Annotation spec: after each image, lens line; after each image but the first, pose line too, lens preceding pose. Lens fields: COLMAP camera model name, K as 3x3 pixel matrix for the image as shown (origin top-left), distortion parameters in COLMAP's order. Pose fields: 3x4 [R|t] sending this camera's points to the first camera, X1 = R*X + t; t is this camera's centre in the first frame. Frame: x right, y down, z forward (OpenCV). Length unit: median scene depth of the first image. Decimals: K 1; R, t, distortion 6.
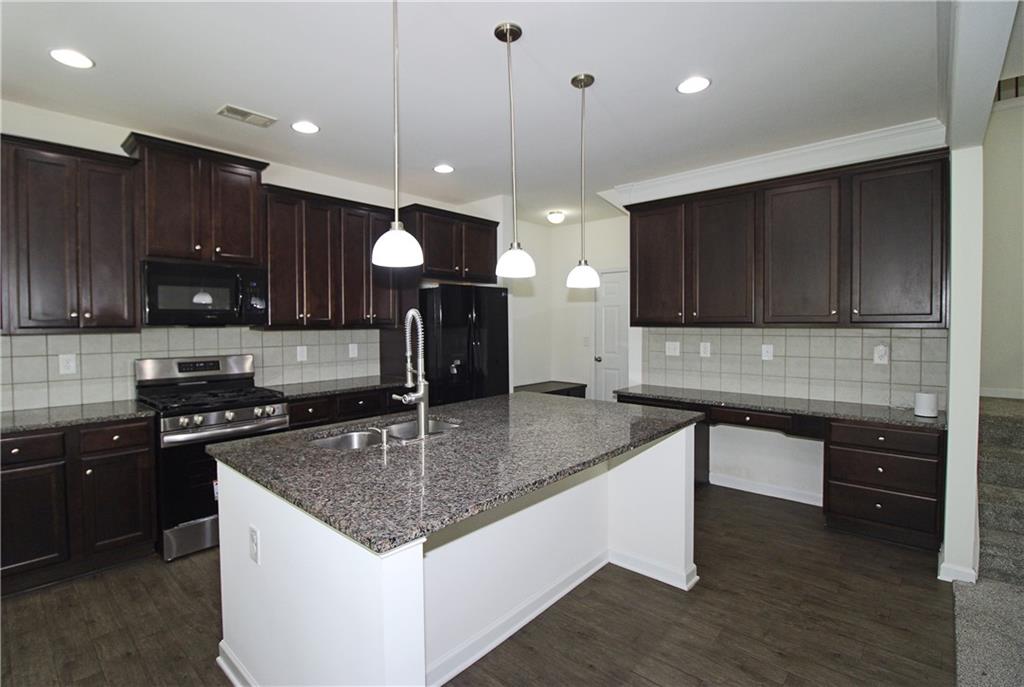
lens RADIAL K [[461.1, 0, 538.4], [0, 461.1, 335.7], [0, 0, 1]] dist [-0.001786, -0.000391]
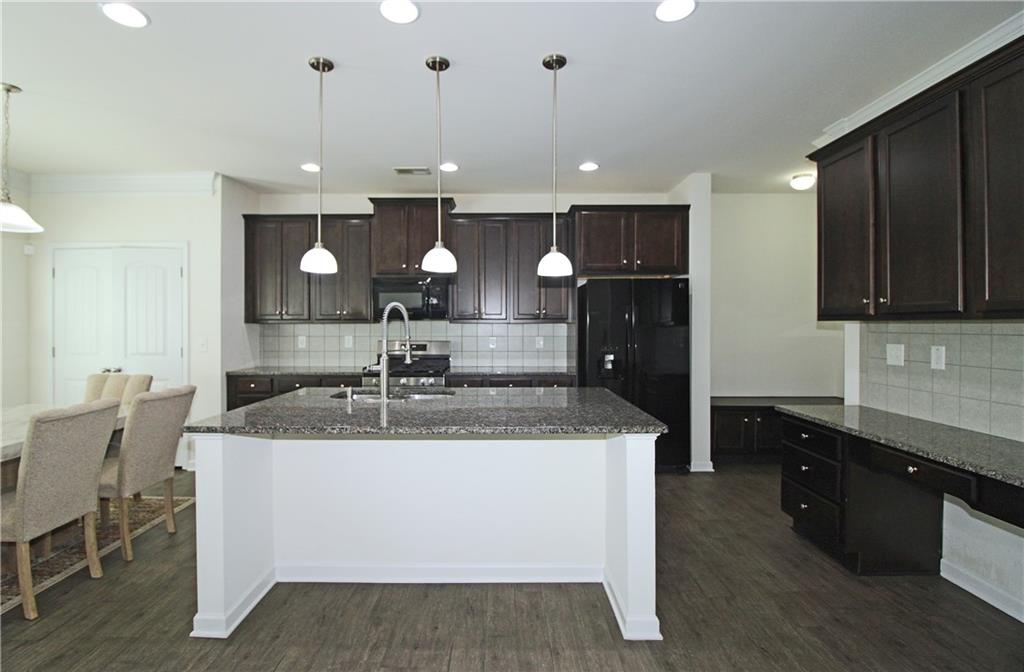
lens RADIAL K [[498.8, 0, 539.6], [0, 498.8, 327.4], [0, 0, 1]] dist [-0.001781, -0.013012]
pose [[0.684380, 0.006463, -0.729097, 0.559524], [-0.021806, 0.999695, -0.011606, 0.010510], [0.728799, 0.023842, 0.684312, 0.180200]]
